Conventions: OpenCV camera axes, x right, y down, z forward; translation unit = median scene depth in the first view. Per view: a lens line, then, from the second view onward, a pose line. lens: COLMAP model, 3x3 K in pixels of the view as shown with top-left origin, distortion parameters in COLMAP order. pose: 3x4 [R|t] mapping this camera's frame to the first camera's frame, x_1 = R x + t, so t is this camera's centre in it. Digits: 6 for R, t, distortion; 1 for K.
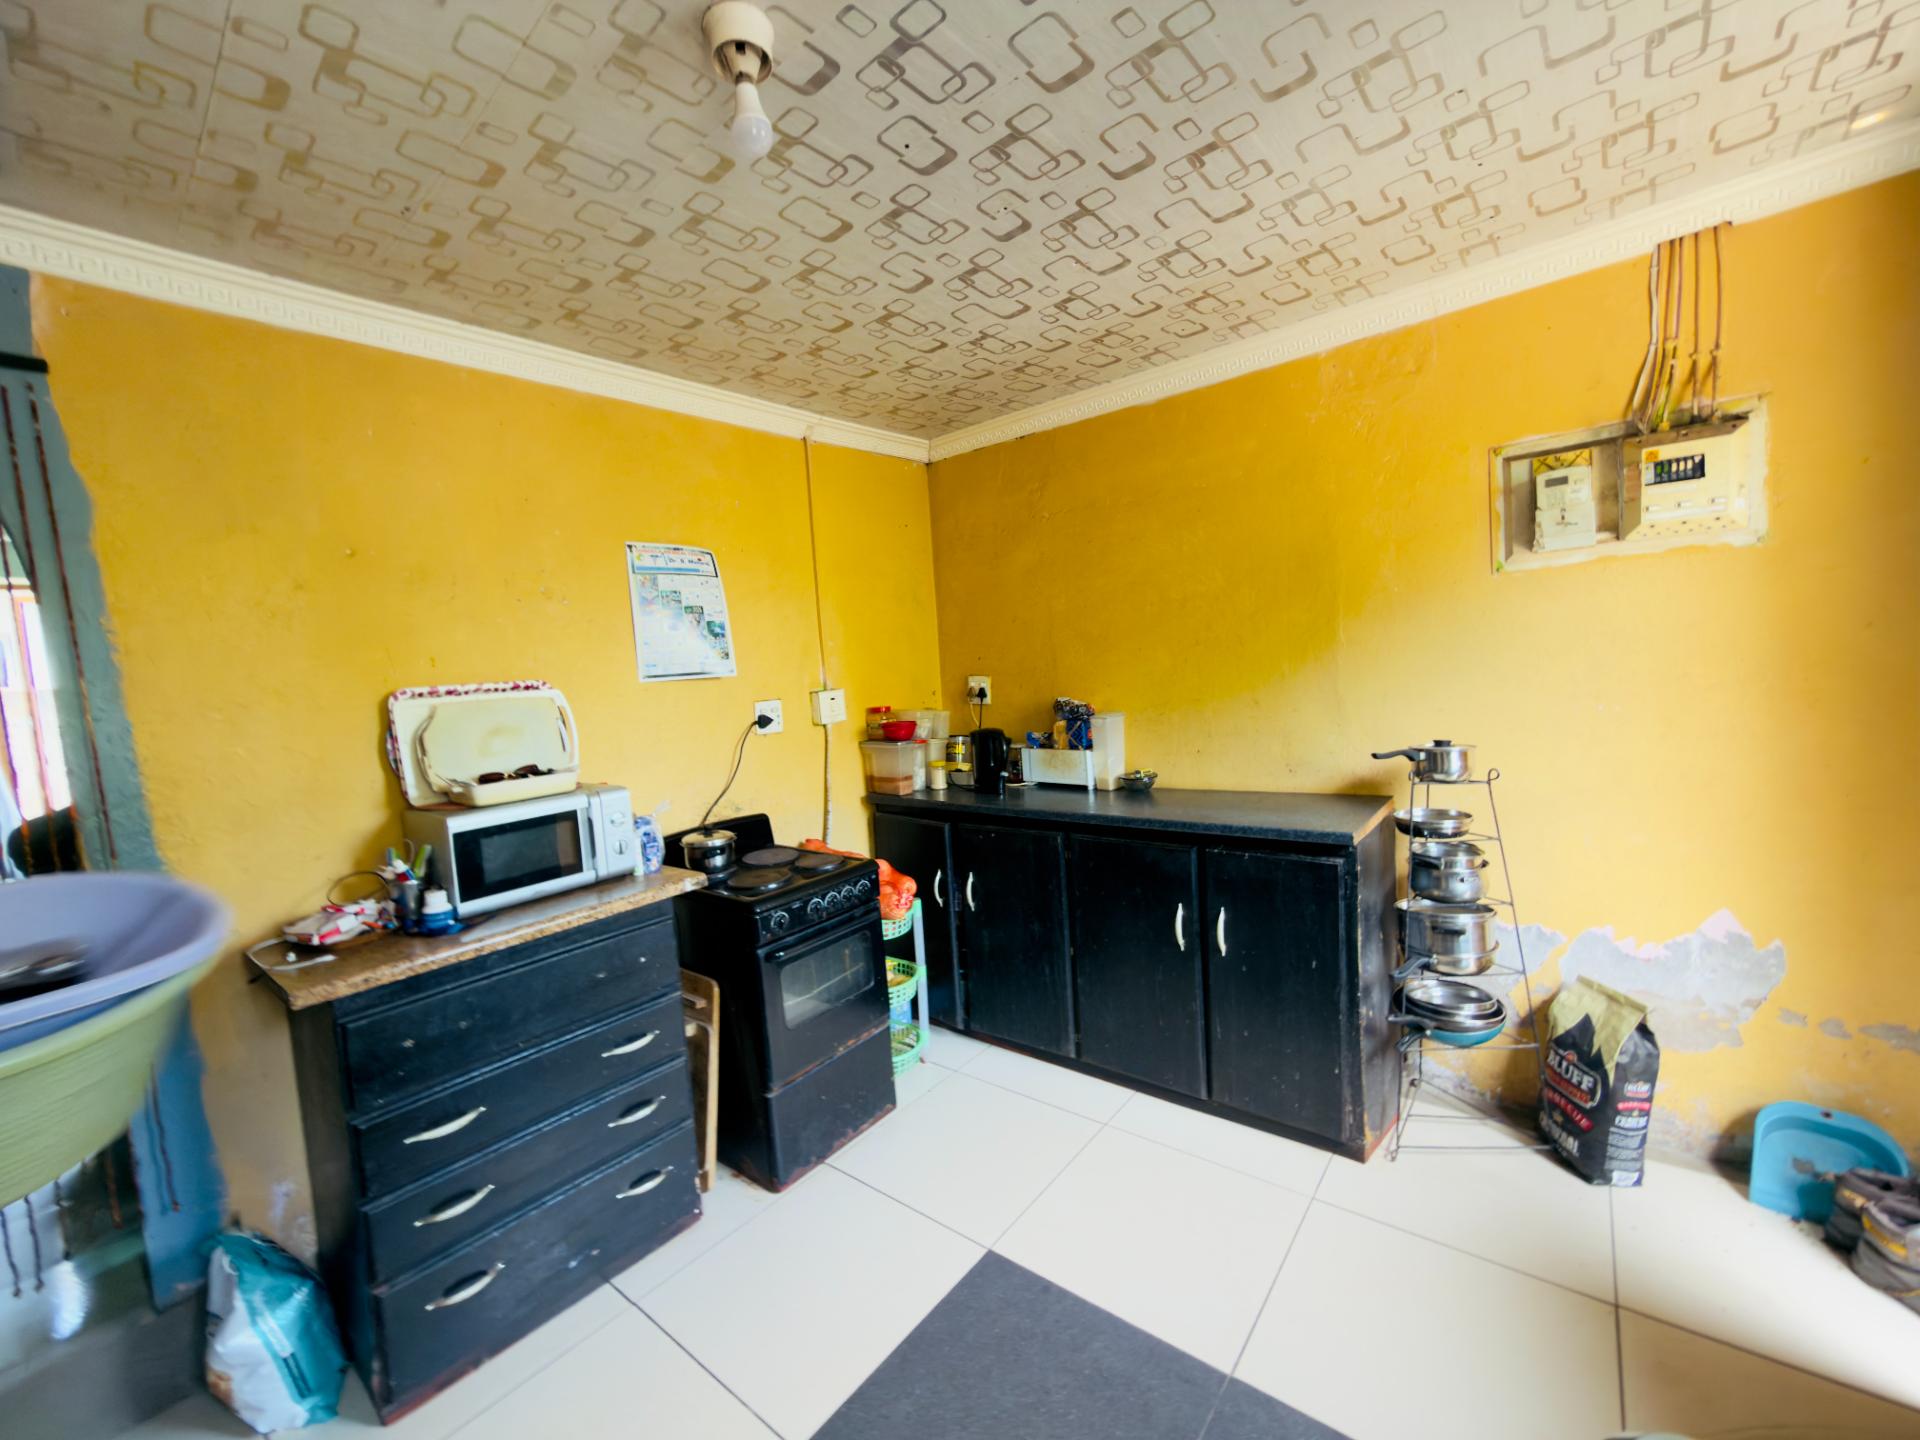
lens RADIAL K [[768.8, 0, 961.6], [0, 768.8, 719.5], [0, 0, 1]] dist [-0.000480, 0.001166]
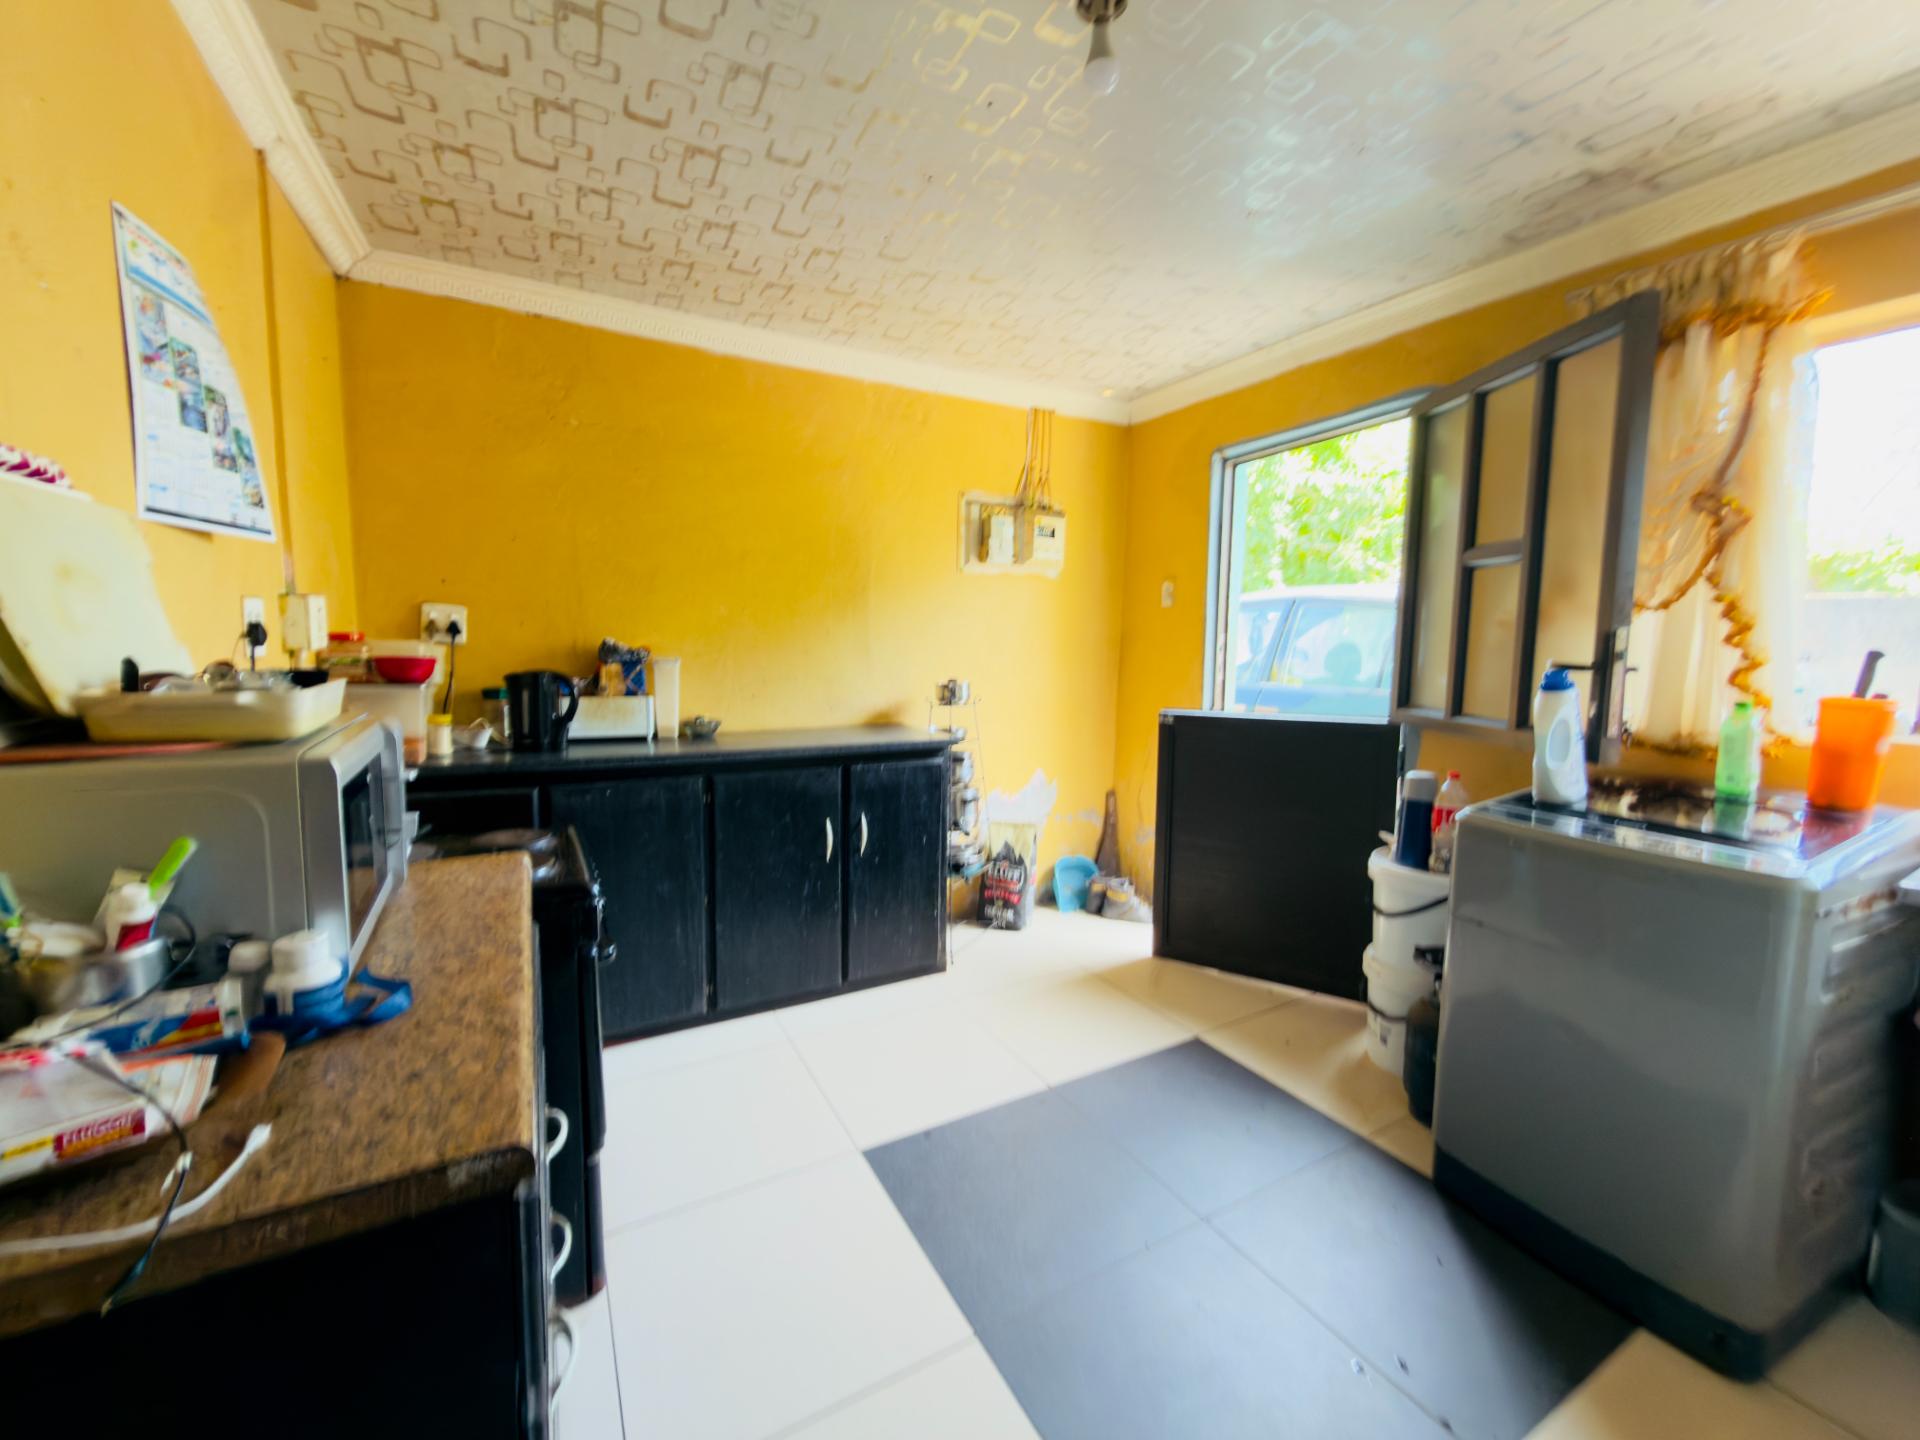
lens RADIAL K [[768.8, 0, 957.5], [0, 768.8, 718.9], [0, 0, 1]] dist [-0.000480, 0.001166]
pose [[0.371243, -0.019055, 0.928340, -0.694517], [0.023834, 0.999656, 0.010988, 0.081680], [-0.928230, 0.018047, 0.371570, 0.391521]]
